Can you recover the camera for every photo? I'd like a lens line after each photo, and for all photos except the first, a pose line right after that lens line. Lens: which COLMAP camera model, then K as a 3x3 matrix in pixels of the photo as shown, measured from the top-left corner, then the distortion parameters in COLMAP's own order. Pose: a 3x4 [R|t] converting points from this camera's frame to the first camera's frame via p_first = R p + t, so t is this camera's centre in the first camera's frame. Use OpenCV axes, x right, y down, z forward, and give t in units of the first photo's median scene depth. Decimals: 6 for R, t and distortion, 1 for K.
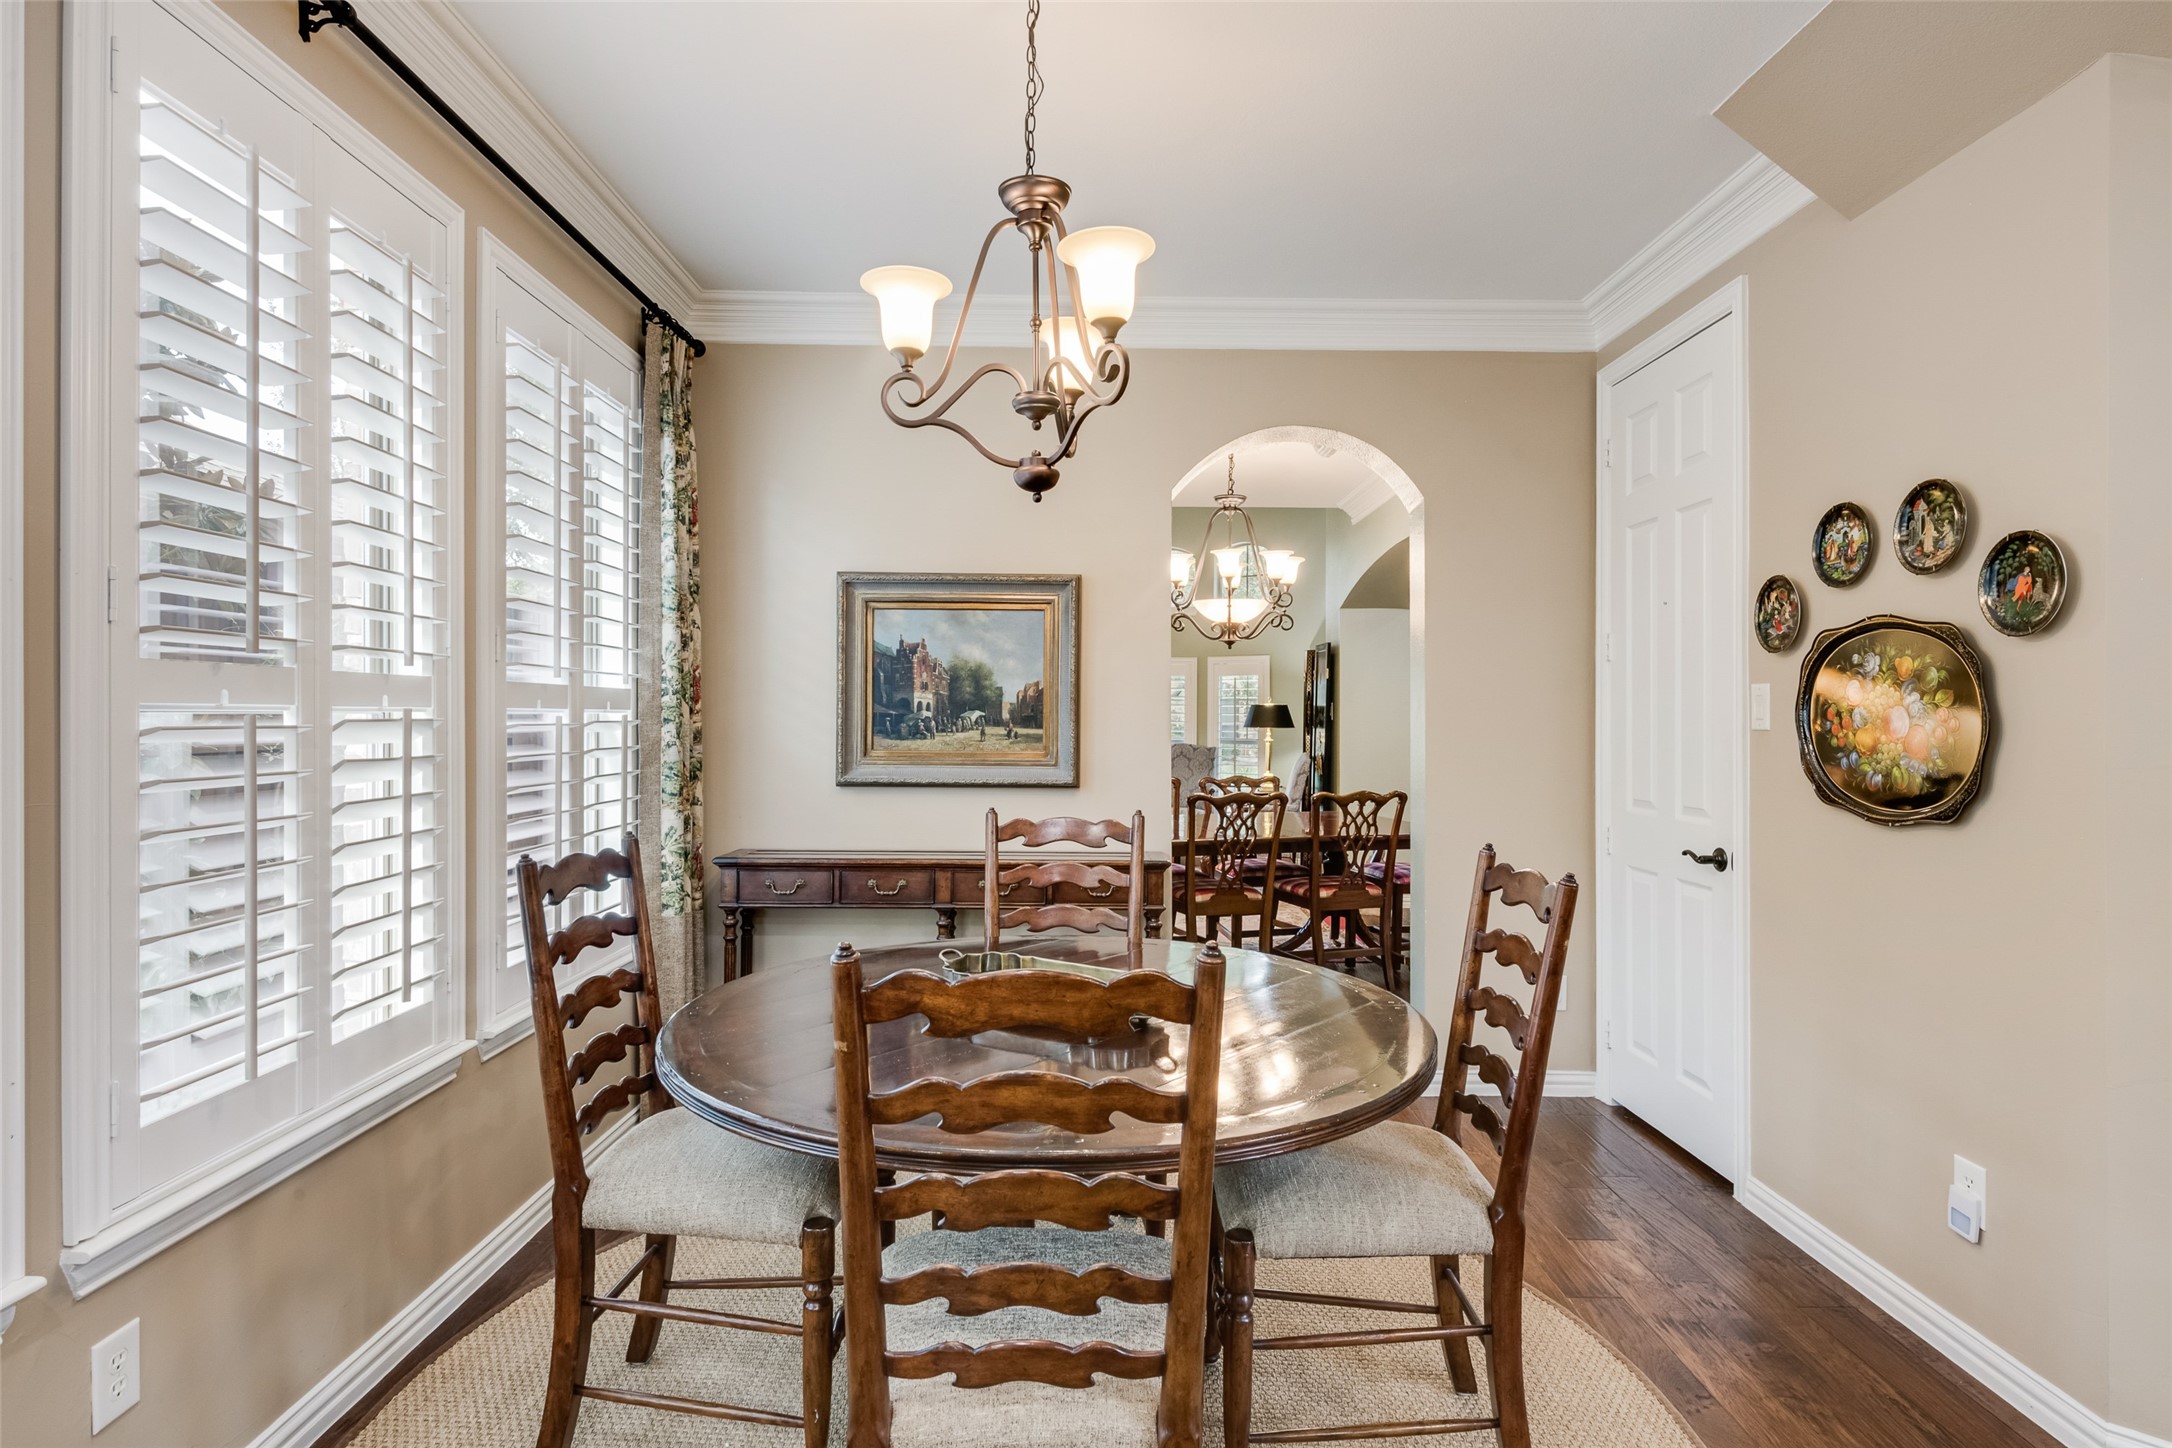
lens RADIAL K [[1099.5, 0, 1086.7], [0, 1099.5, 718.2], [0, 0, 1]] dist [-0.003338, -0.000187]
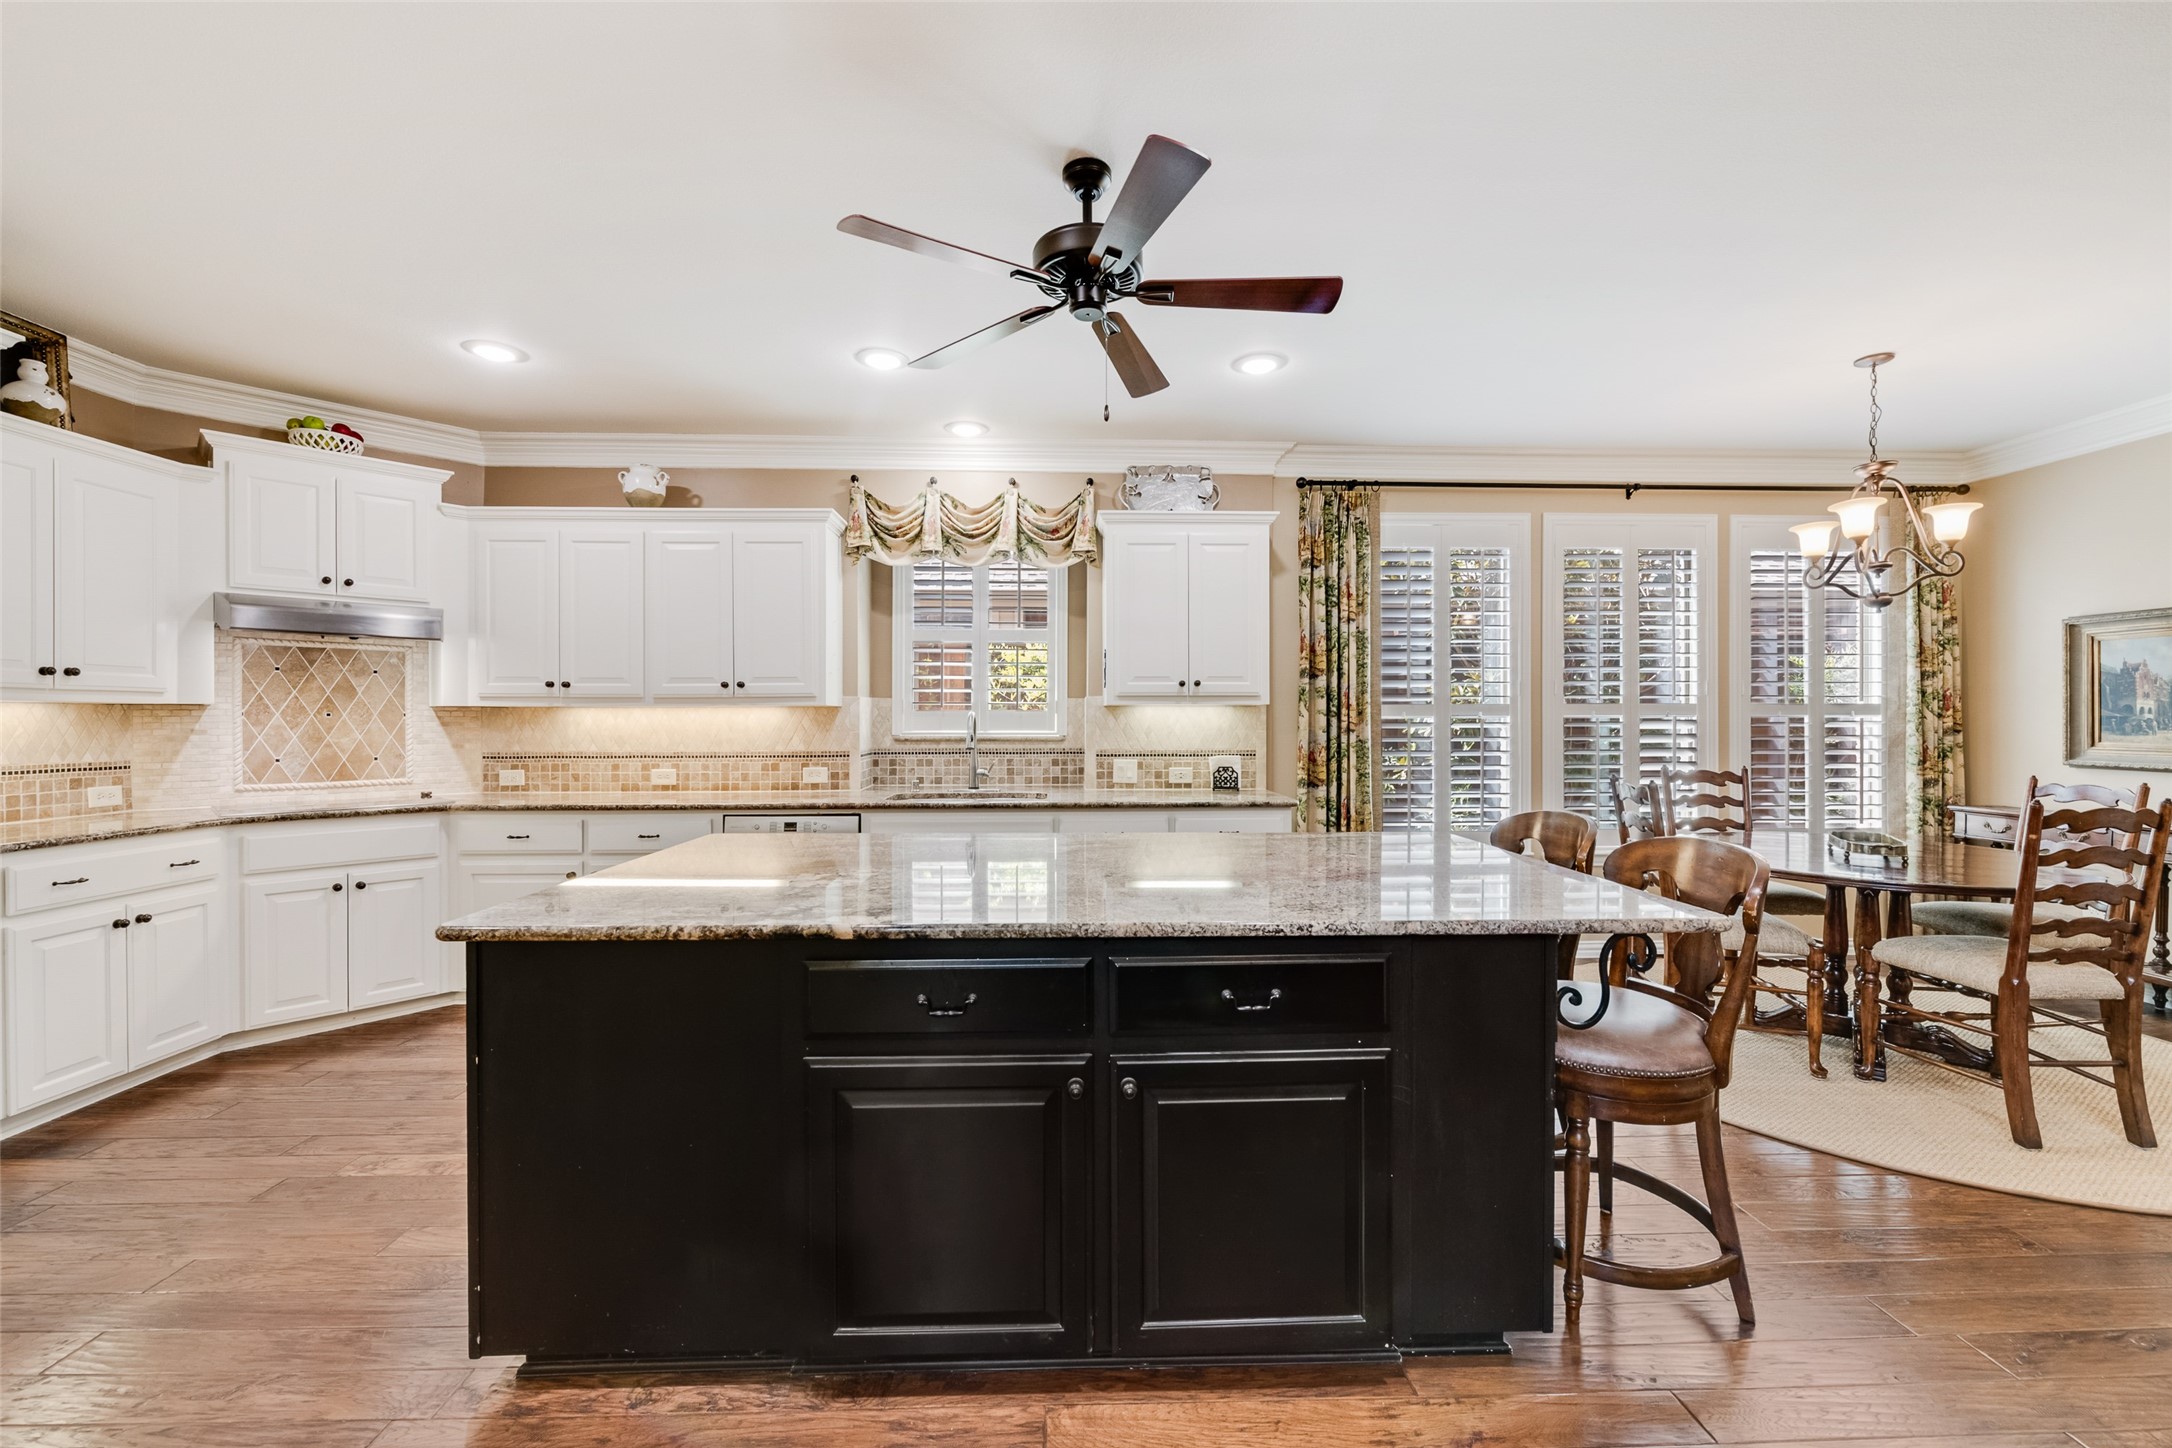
lens RADIAL K [[864.1, 0, 1100.1], [0, 864.1, 723.6], [0, 0, 1]] dist [0.010718, -0.000451]
pose [[0.038198, 0.001742, -0.999269, 0.858747], [-0.006407, 0.999978, 0.001498, 0.011765], [0.999250, 0.006345, 0.038208, -0.299341]]
